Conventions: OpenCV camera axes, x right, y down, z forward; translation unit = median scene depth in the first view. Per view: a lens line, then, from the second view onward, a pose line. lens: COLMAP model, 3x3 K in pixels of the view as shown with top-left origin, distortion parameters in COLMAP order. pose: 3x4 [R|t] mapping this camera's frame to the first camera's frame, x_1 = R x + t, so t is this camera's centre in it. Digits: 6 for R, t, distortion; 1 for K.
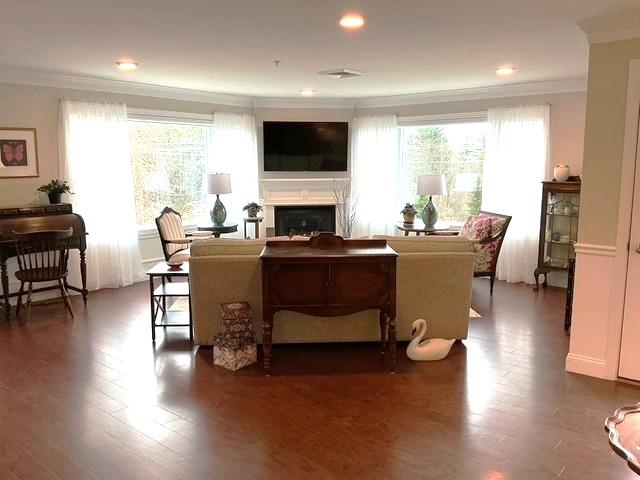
lens RADIAL K [[538.6, 0, 320.0], [0, 538.6, 240.0], [0, 0, 1]] dist [0.001890, 0.001138]
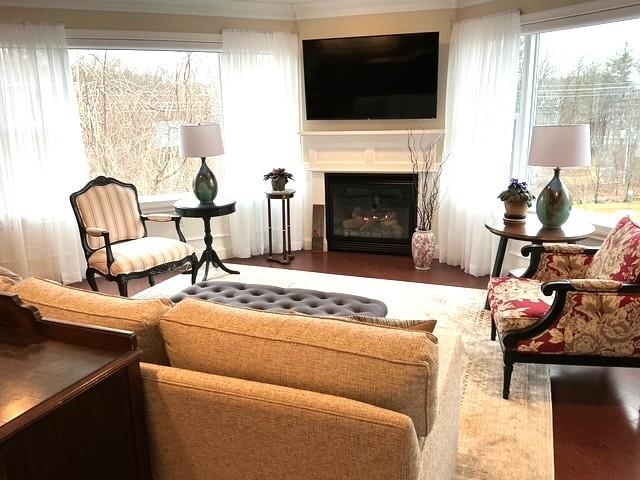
lens RADIAL K [[543.7, 0, 320.0], [0, 543.7, 240.0], [0, 0, 1]] dist [-0.012807, -0.012102]
pose [[0.904006, 0.082657, -0.419454, 0.206147], [-0.042024, 0.993561, 0.105221, -0.054448], [0.425450, -0.077493, 0.901658, 0.416612]]
